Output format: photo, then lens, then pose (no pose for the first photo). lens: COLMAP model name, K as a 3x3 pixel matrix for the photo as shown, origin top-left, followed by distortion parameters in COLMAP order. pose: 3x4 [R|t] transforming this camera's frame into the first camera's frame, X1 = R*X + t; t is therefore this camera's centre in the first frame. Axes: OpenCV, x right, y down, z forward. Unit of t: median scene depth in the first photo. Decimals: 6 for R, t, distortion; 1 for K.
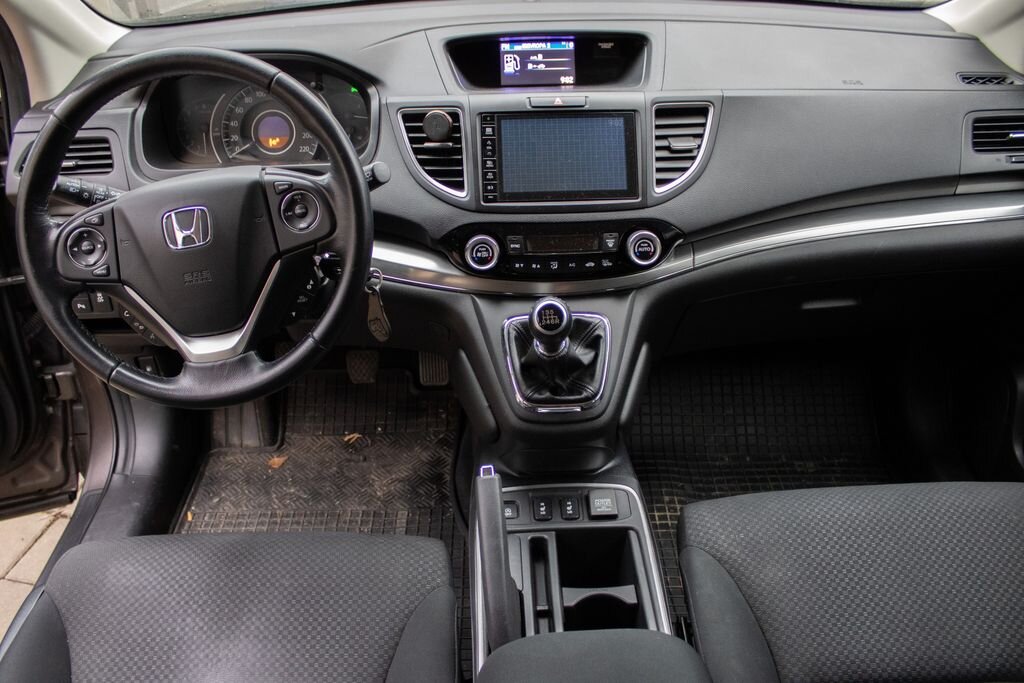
lens RADIAL K [[842.4, 0, 512.0], [0, 842.4, 341.5], [0, 0, 1]] dist [-0.168836, 0.145010]
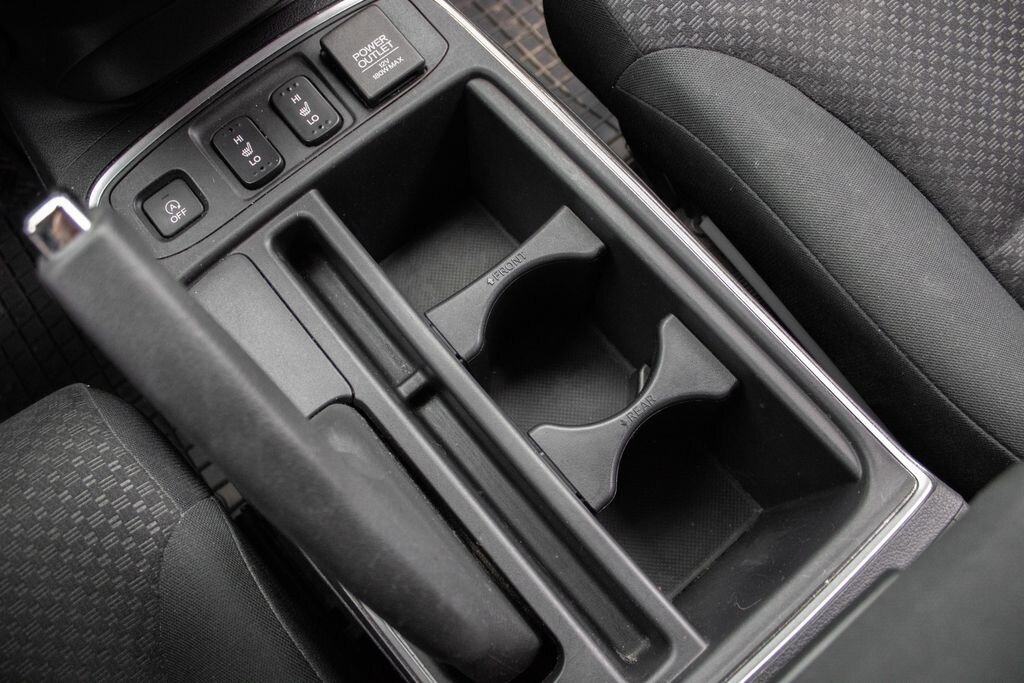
lens RADIAL K [[842.4, 0, 512.0], [0, 842.4, 341.5], [0, 0, 1]] dist [-0.168836, 0.145010]
pose [[0.785448, -0.590370, 0.185833, 0.010854], [0.350844, 0.672045, 0.652122, 0.059213], [-0.509881, -0.447010, 0.734985, 0.643081]]
